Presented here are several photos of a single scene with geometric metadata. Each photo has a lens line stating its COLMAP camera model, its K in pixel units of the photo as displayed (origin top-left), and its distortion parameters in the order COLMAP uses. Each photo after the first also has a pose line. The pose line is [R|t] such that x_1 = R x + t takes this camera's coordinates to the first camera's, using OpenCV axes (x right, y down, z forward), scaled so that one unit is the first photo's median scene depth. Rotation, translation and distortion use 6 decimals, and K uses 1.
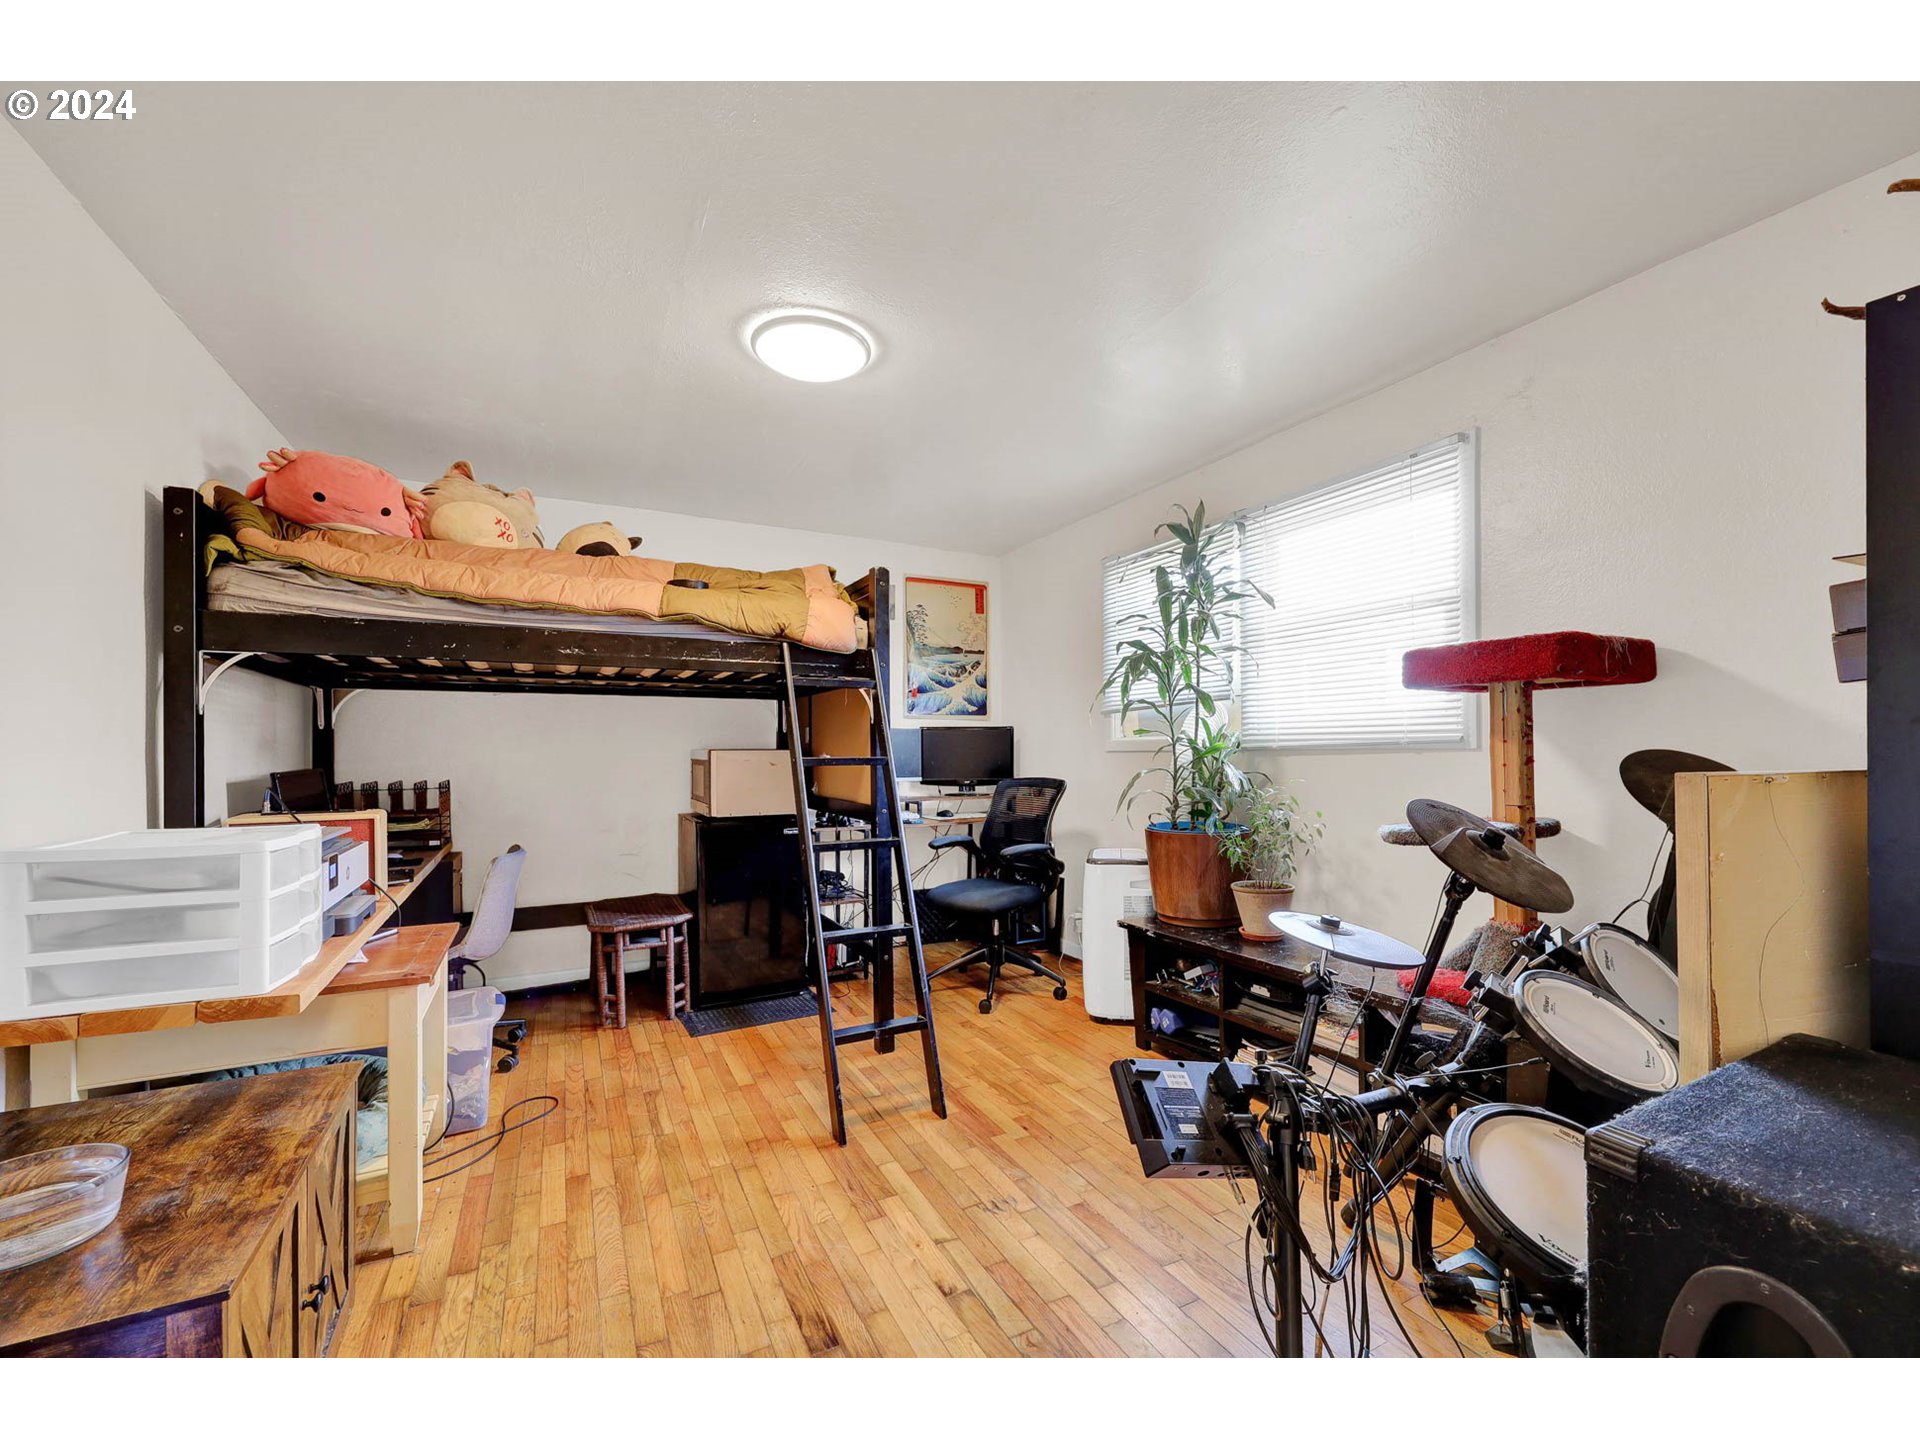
lens RADIAL K [[795.9, 0, 971.2], [0, 795.9, 721.0], [0, 0, 1]] dist [0.000085, -0.000027]
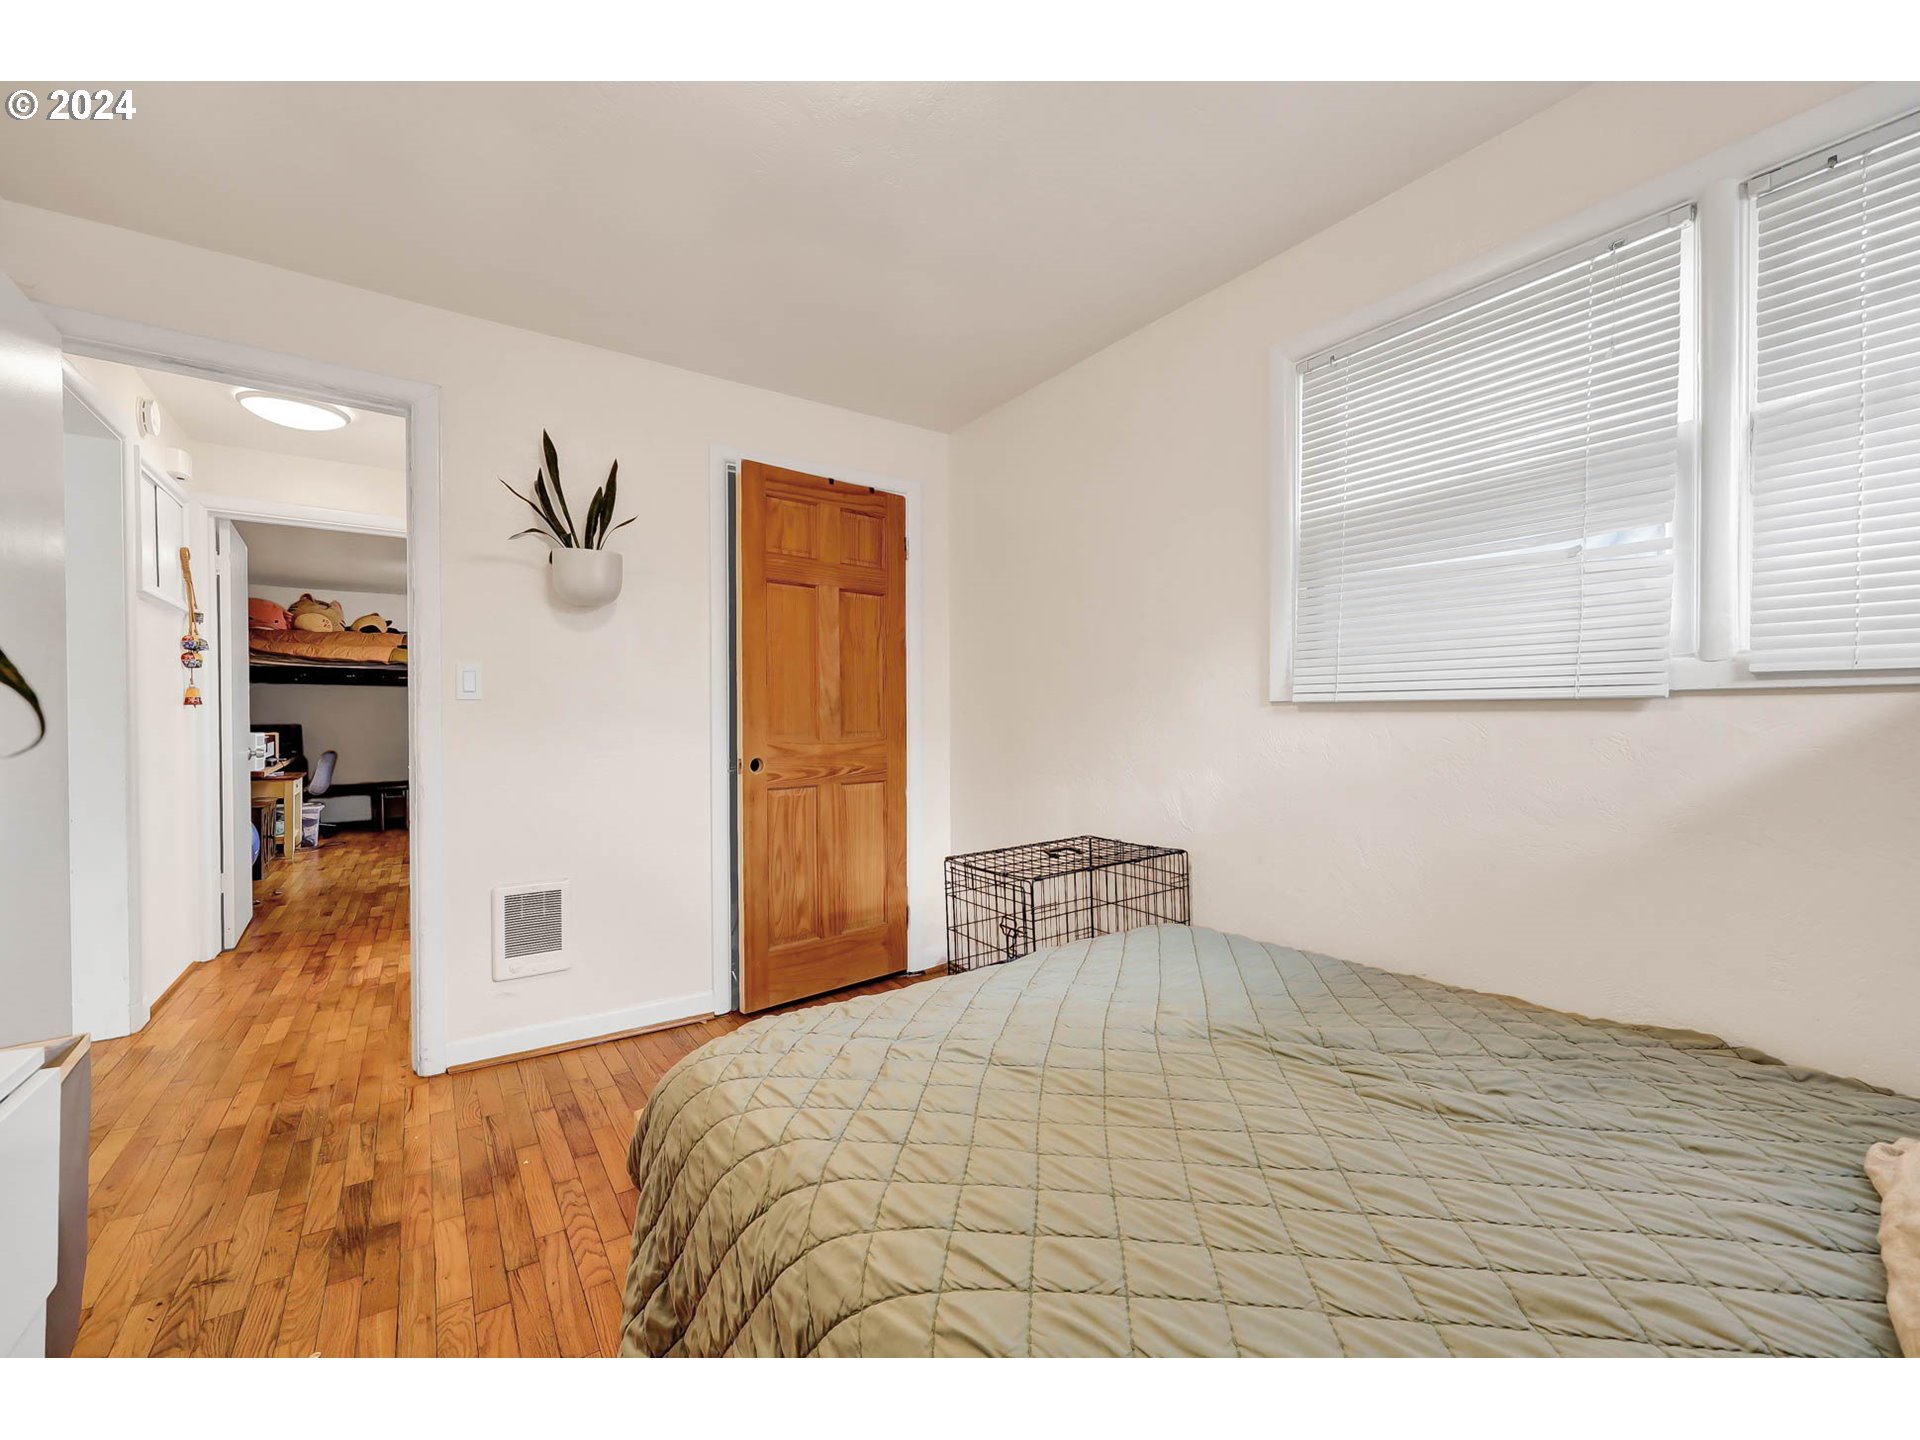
lens RADIAL K [[795.9, 0, 971.2], [0, 795.9, 721.0], [0, 0, 1]] dist [0.000085, -0.000027]
pose [[0.990794, 0.012397, 0.134812, 1.183188], [-0.016251, 0.999489, 0.027526, -0.037406], [-0.134401, -0.029463, 0.990489, -1.913257]]
